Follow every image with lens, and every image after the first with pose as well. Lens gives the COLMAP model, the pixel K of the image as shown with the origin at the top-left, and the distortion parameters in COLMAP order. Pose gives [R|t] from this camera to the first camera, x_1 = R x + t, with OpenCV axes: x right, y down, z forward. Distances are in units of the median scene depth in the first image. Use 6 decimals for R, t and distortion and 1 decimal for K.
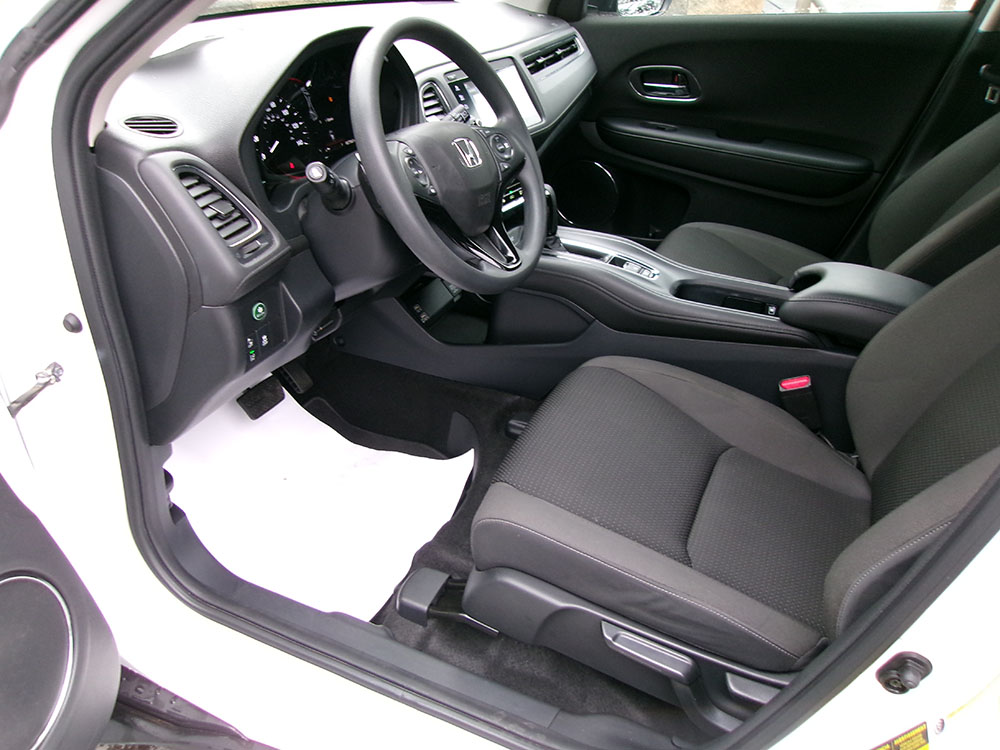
lens RADIAL K [[764.5, 0, 497.3], [0, 764.5, 371.9], [0, 0, 1]] dist [-0.008901, 0.021893]
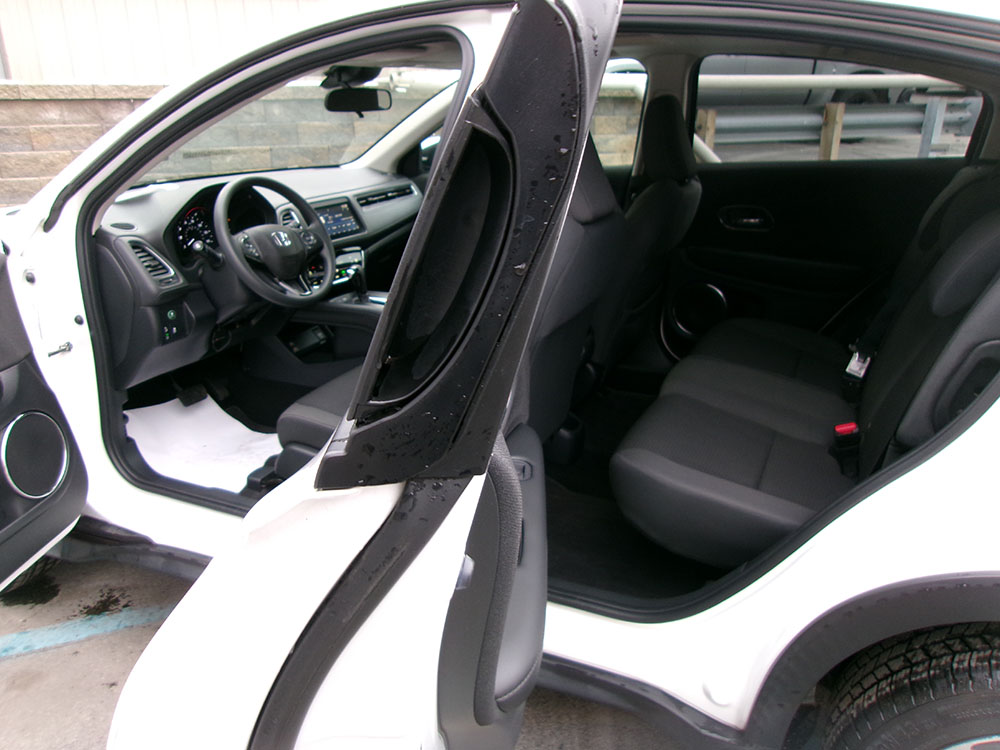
lens RADIAL K [[764.5, 0, 499.0], [0, 764.5, 372.5], [0, 0, 1]] dist [-0.008901, 0.021893]
pose [[0.999637, -0.023111, -0.013883, 0.582269], [0.020199, 0.983077, -0.182078, 0.458038], [0.017857, 0.181732, 0.983186, -0.947799]]
